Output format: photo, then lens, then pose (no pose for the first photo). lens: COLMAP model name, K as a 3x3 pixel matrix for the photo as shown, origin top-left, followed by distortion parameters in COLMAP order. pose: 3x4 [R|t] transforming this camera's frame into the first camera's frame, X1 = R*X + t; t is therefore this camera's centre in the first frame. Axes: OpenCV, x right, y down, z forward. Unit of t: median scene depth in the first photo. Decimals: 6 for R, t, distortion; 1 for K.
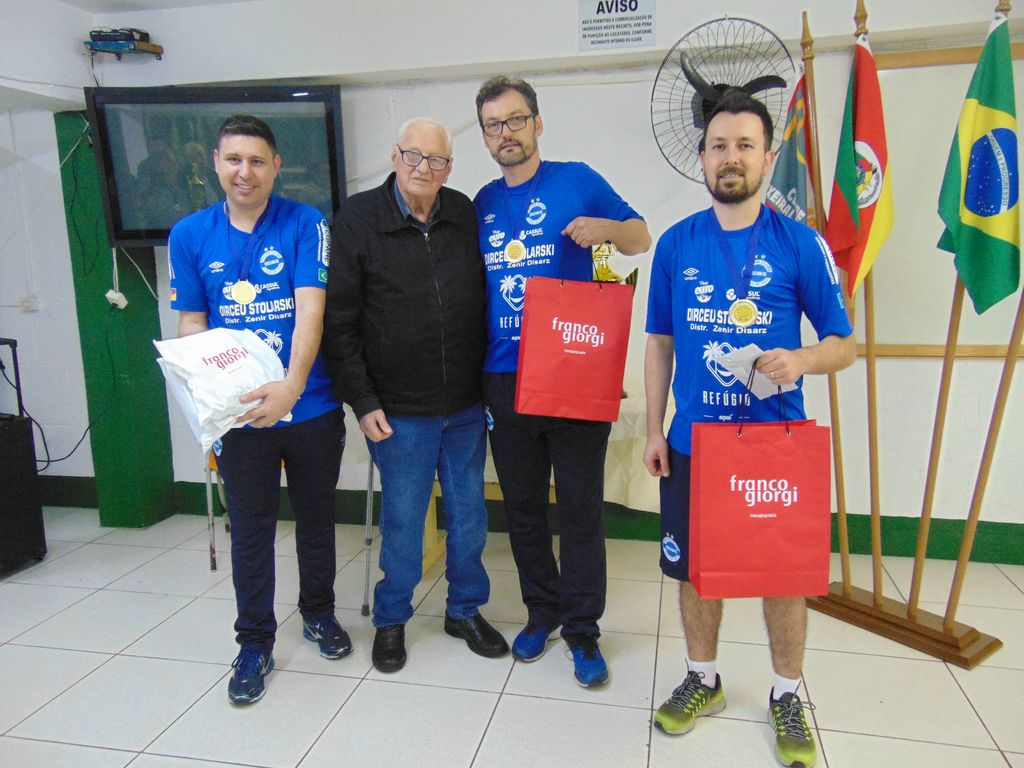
lens RADIAL K [[770.0, 0, 516.1], [0, 770.0, 386.1], [0, 0, 1]] dist [-0.017397, 0.050750]
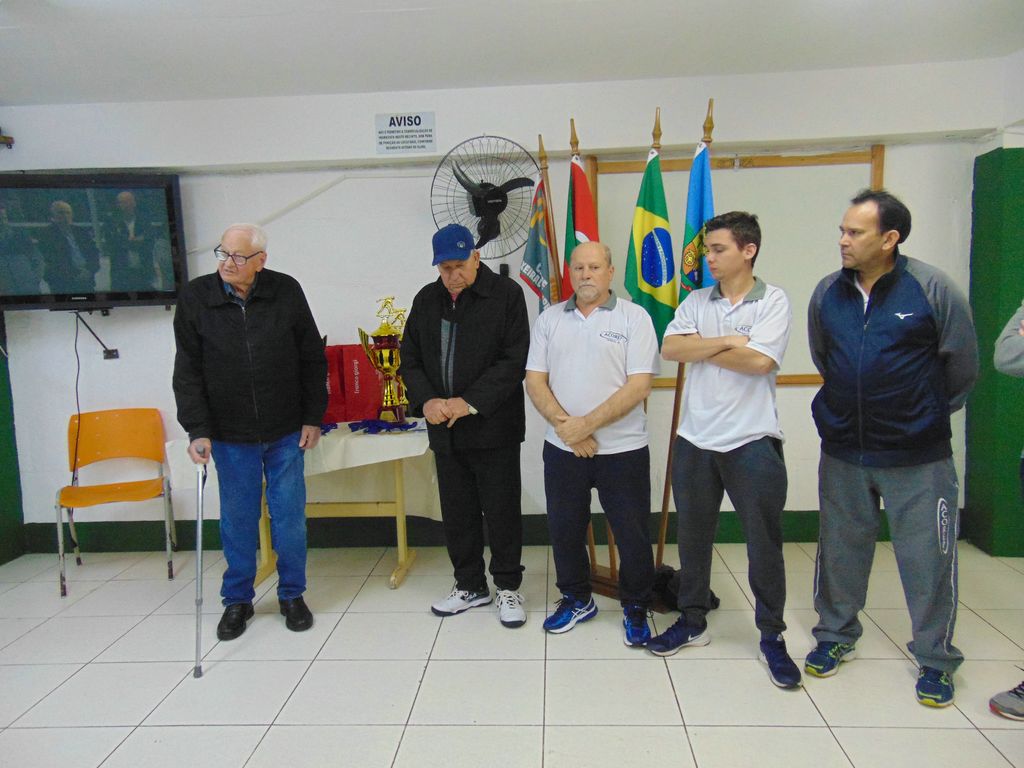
lens RADIAL K [[770.0, 0, 520.6], [0, 770.0, 379.8], [0, 0, 1]] dist [-0.017397, 0.050750]
pose [[0.986605, -0.028586, 0.160605, 0.096350], [0.038114, 0.997671, -0.056561, 0.013424], [-0.158615, 0.061924, 0.985397, -0.245766]]
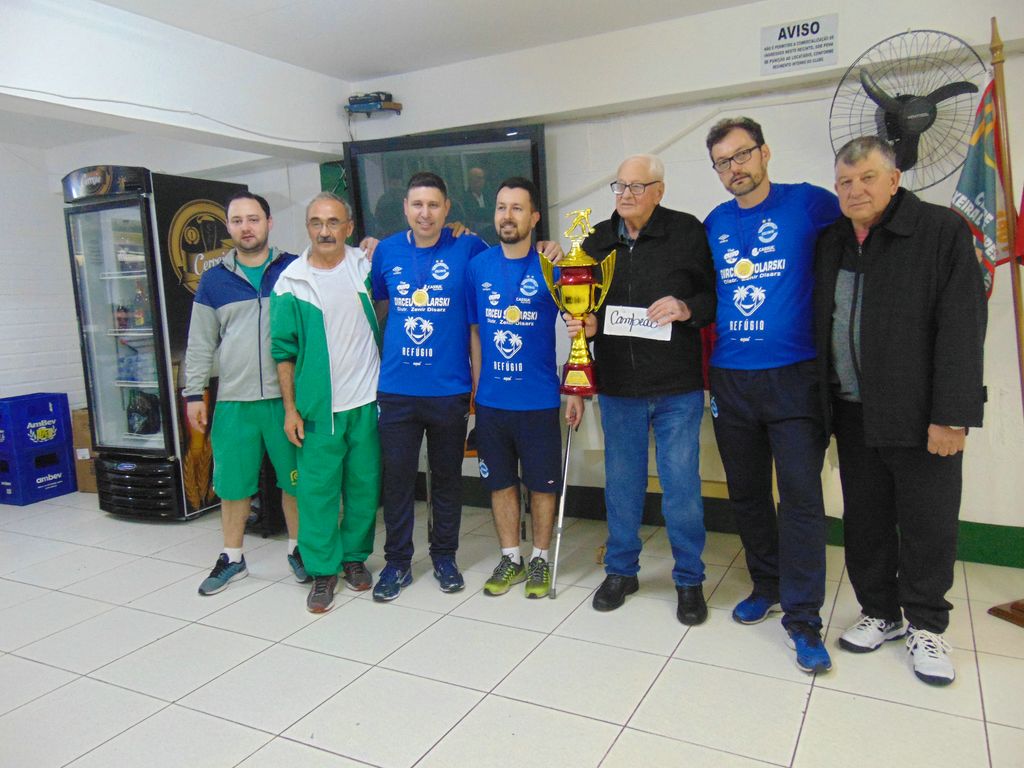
lens RADIAL K [[770.0, 0, 514.5], [0, 770.0, 381.2], [0, 0, 1]] dist [-0.017397, 0.050750]
pose [[0.964289, 0.011958, -0.264584, 0.037258], [-0.020010, 0.999414, -0.027759, 0.024855], [0.264097, 0.032062, 0.963963, -0.105499]]
